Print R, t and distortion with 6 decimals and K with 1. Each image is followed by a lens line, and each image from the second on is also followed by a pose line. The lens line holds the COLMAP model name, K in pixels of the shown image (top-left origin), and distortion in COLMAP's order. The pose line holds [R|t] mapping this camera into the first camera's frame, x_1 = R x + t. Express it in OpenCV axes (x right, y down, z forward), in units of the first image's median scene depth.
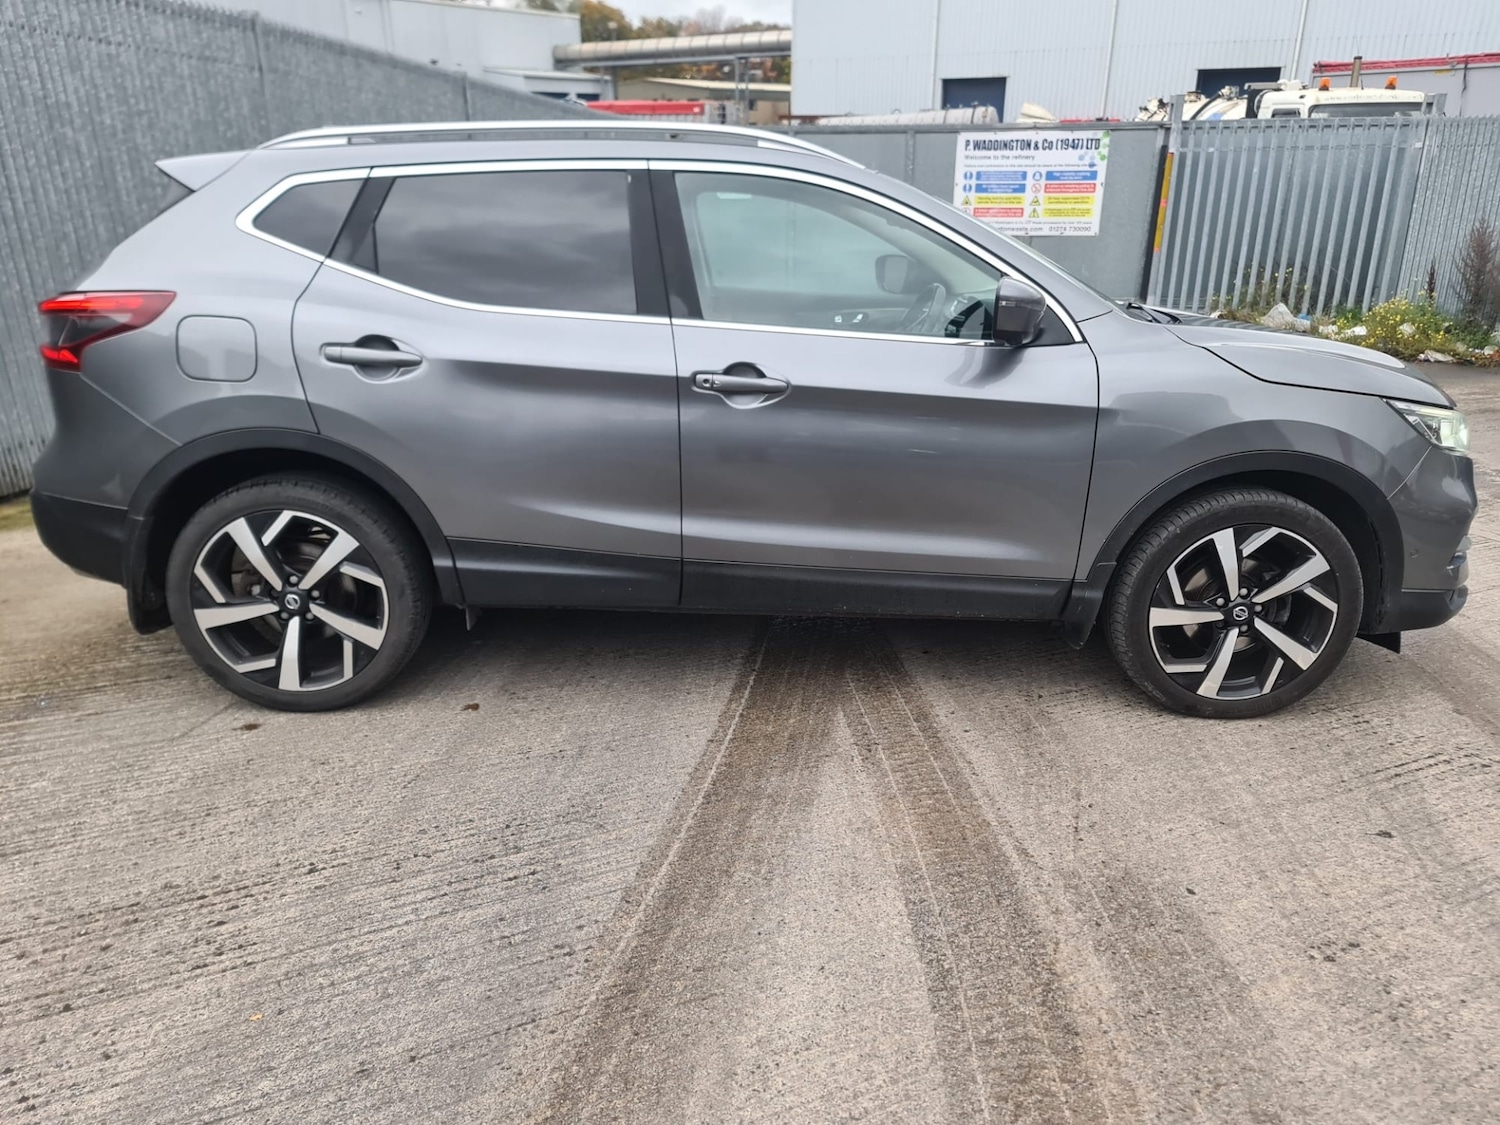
lens RADIAL K [[1099.6, 0, 775.4], [0, 1099.6, 602.2], [0, 0, 1]] dist [0.062623, -0.075860]
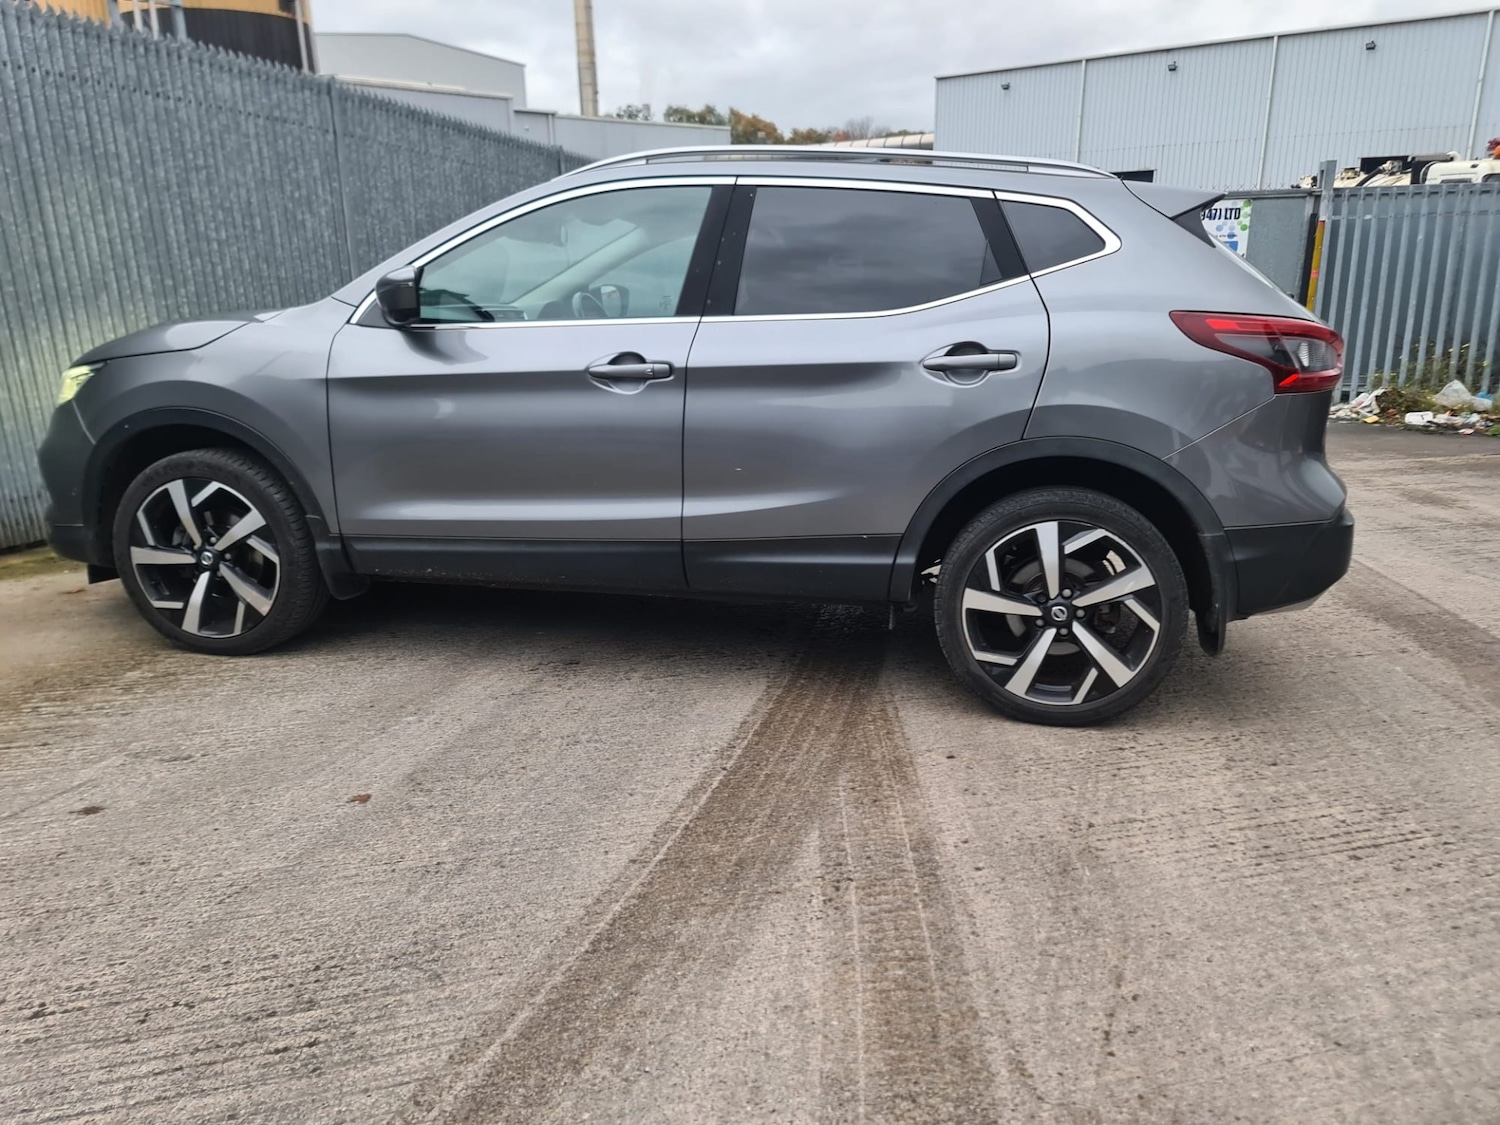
lens RADIAL K [[1111.6, 0, 750.0], [0, 1111.6, 562.5], [0, 0, 1]] dist [0.063513, -0.066760]
pose [[0.989517, 0.023631, -0.142472, 0.069586], [-0.039765, 0.992971, -0.111480, 0.002022], [0.138836, 0.115977, 0.983501, 0.123934]]
